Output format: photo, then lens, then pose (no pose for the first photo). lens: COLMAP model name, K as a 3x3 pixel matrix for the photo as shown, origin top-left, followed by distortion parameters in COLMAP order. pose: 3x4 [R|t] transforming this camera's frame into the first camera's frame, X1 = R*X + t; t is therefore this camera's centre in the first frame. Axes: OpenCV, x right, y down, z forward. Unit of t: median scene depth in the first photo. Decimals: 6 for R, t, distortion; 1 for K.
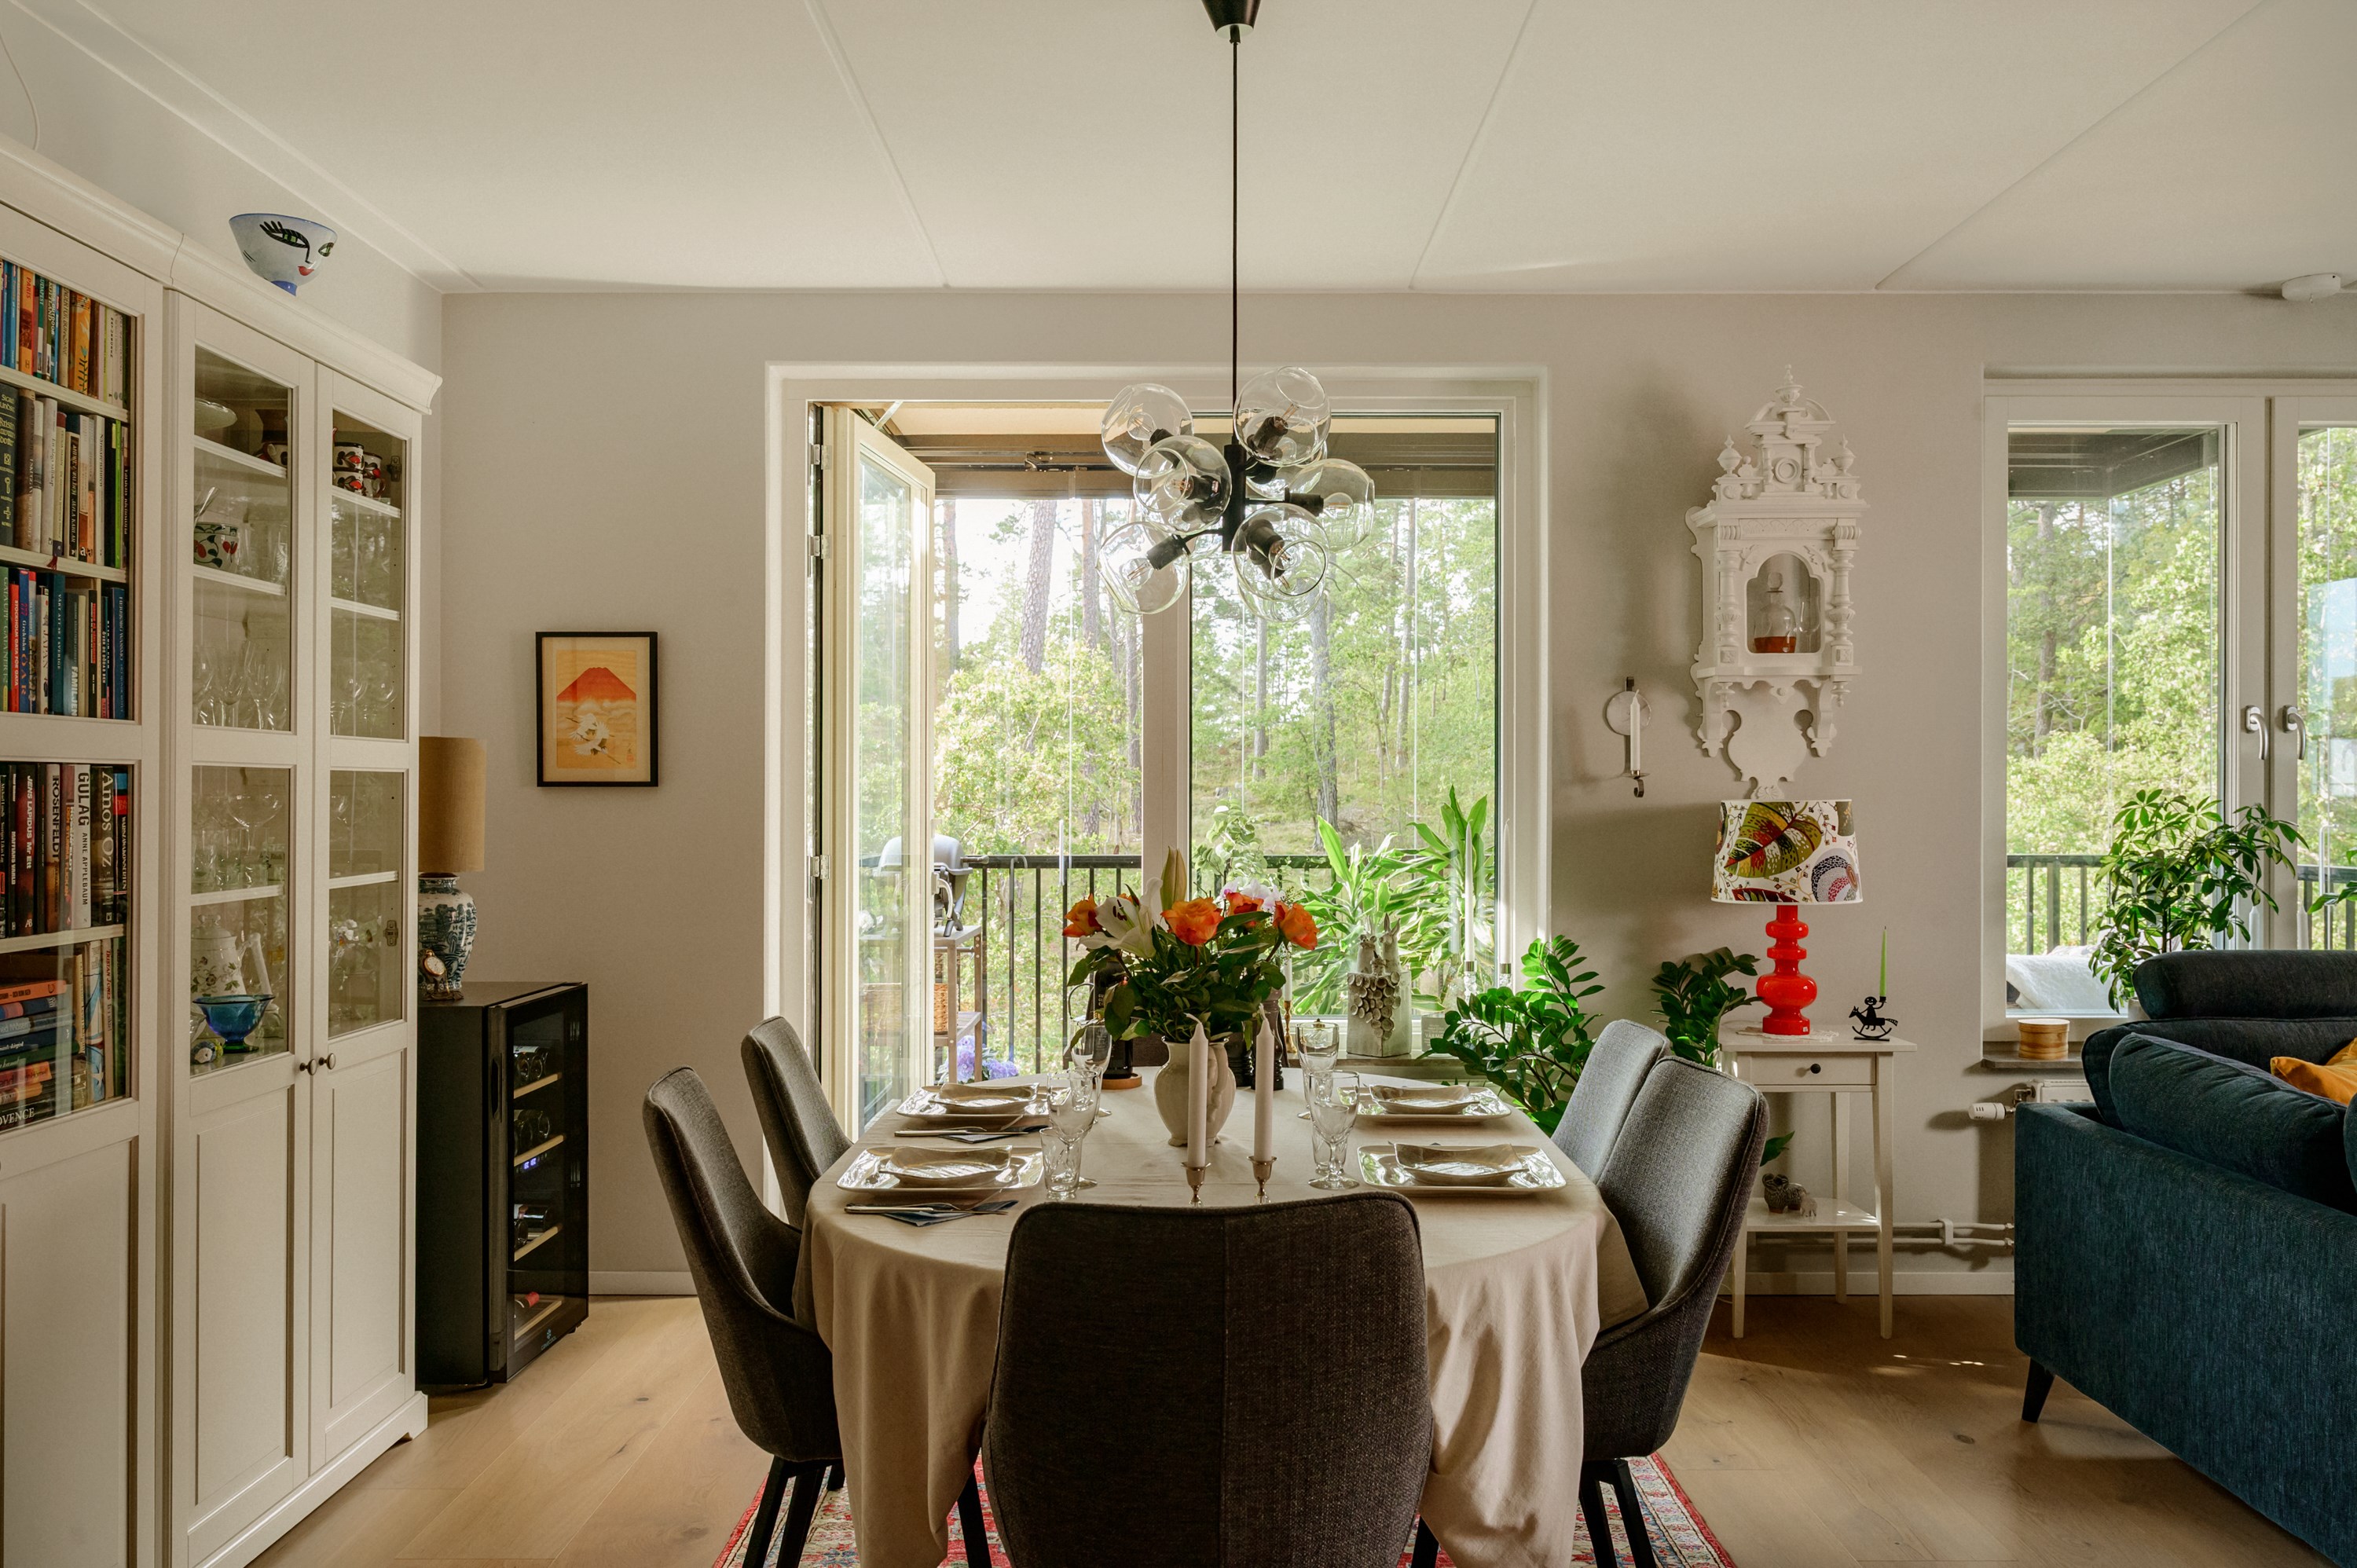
lens RADIAL K [[1726.6, 0, 1177.8], [0, 1726.6, 792.7], [0, 0, 1]] dist [-0.009099, -0.006773]
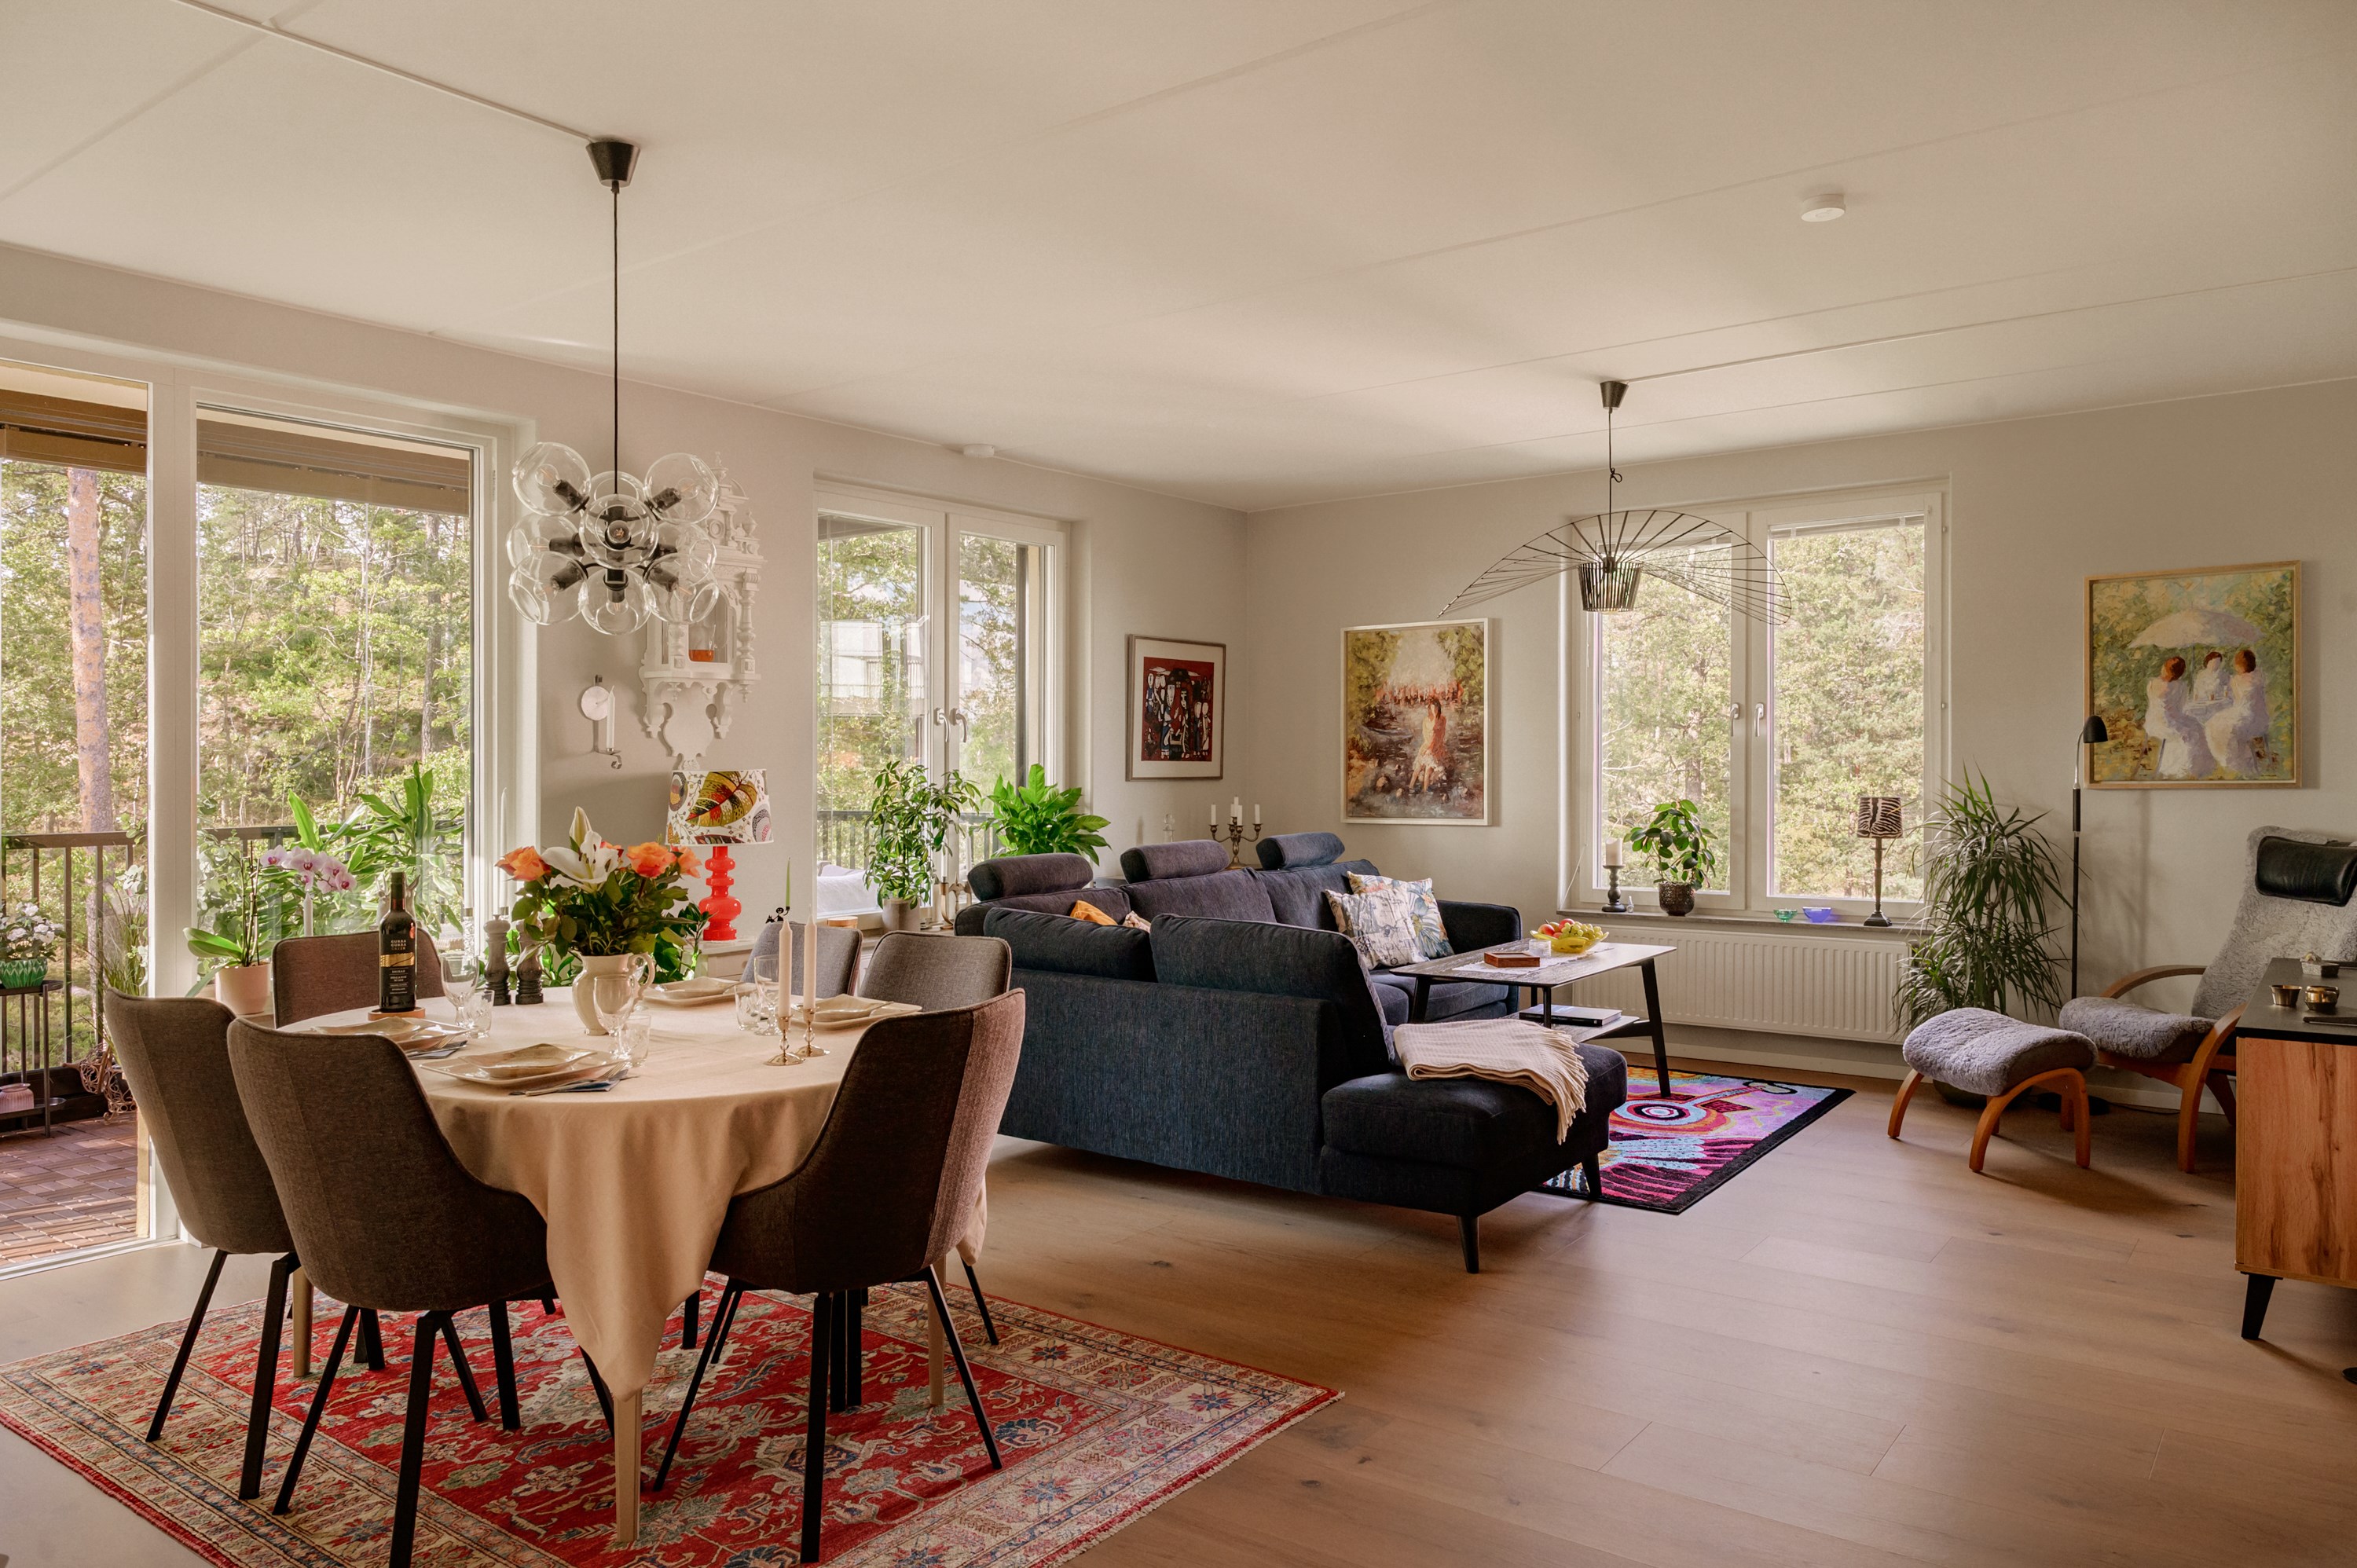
lens RADIAL K [[1578.5, 0, 1162.0], [0, 1578.5, 781.4], [0, 0, 1]] dist [-0.007085, -0.001541]
pose [[0.598222, -0.013603, 0.801215, -0.428677], [0.006959, 0.999906, 0.011780, 0.000995], [-0.801300, -0.001472, 0.598260, -0.031473]]
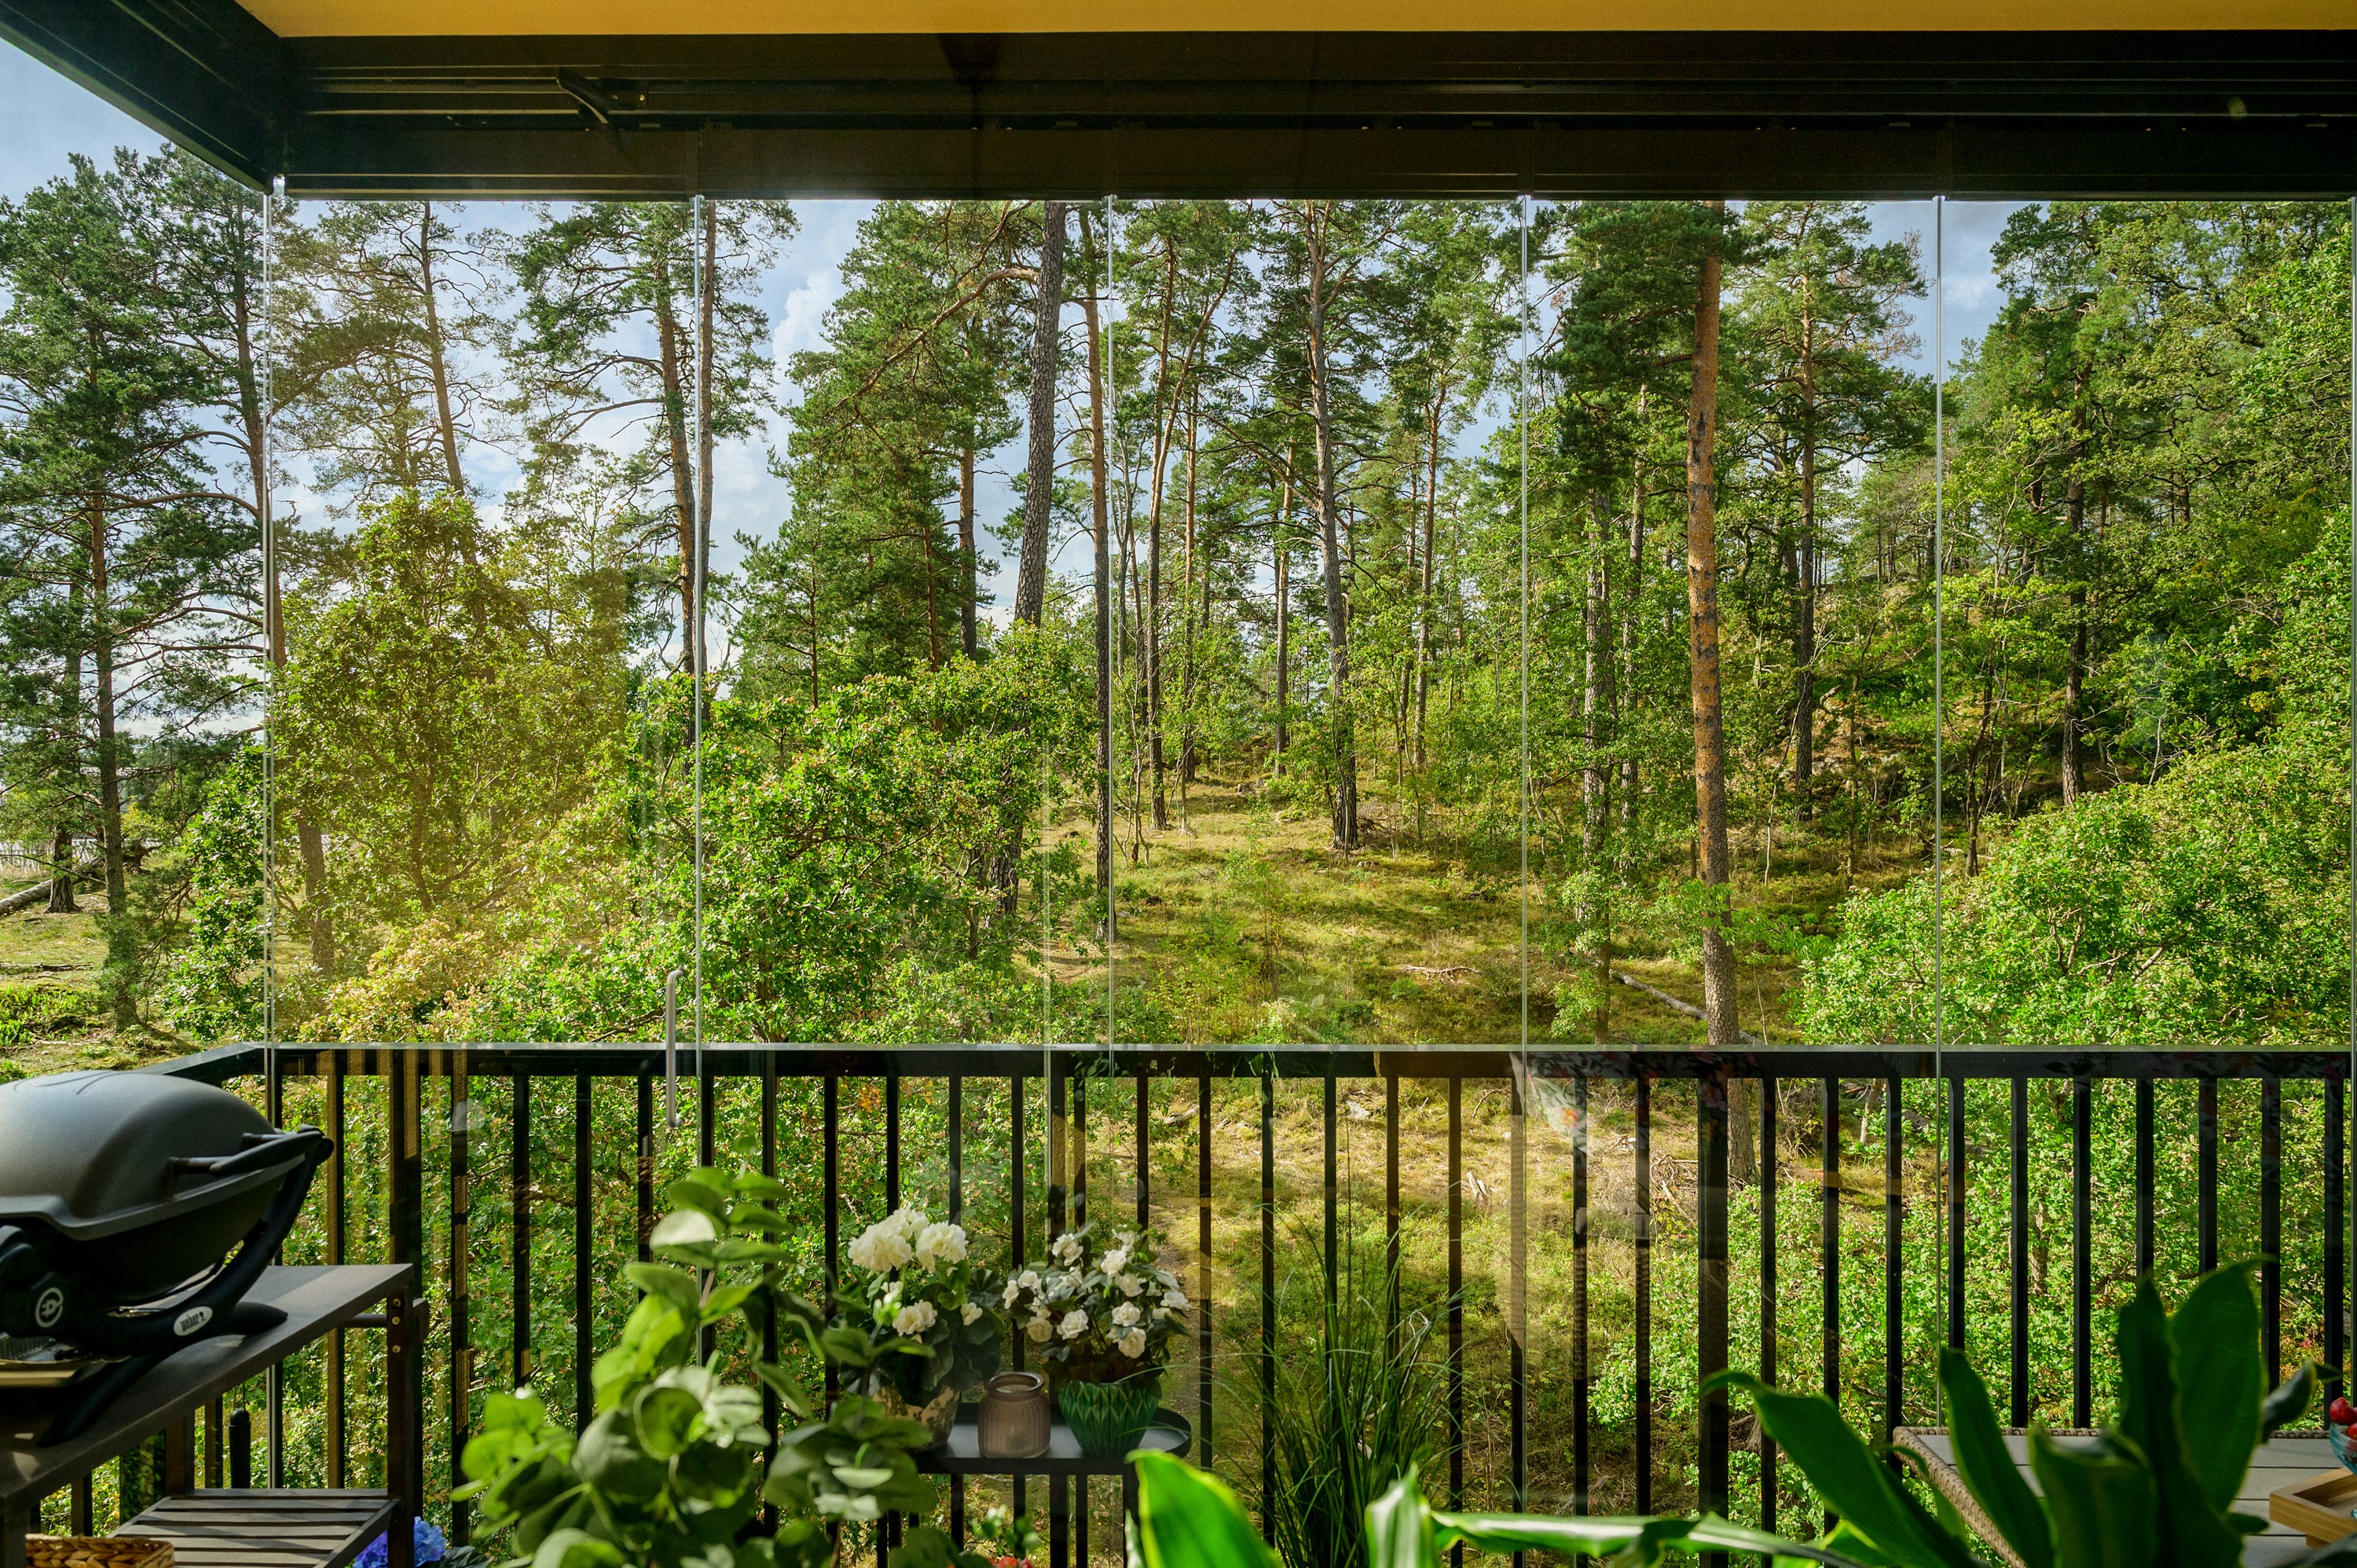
lens RADIAL K [[1578.5, 0, 1181.1], [0, 1578.5, 793.5], [0, 0, 1]] dist [-0.007085, -0.001541]
pose [[0.999819, 0.000733, -0.019015, 0.097342], [-0.000618, 0.999981, 0.006078, -0.045529], [0.019020, -0.006065, 0.999801, 0.953471]]
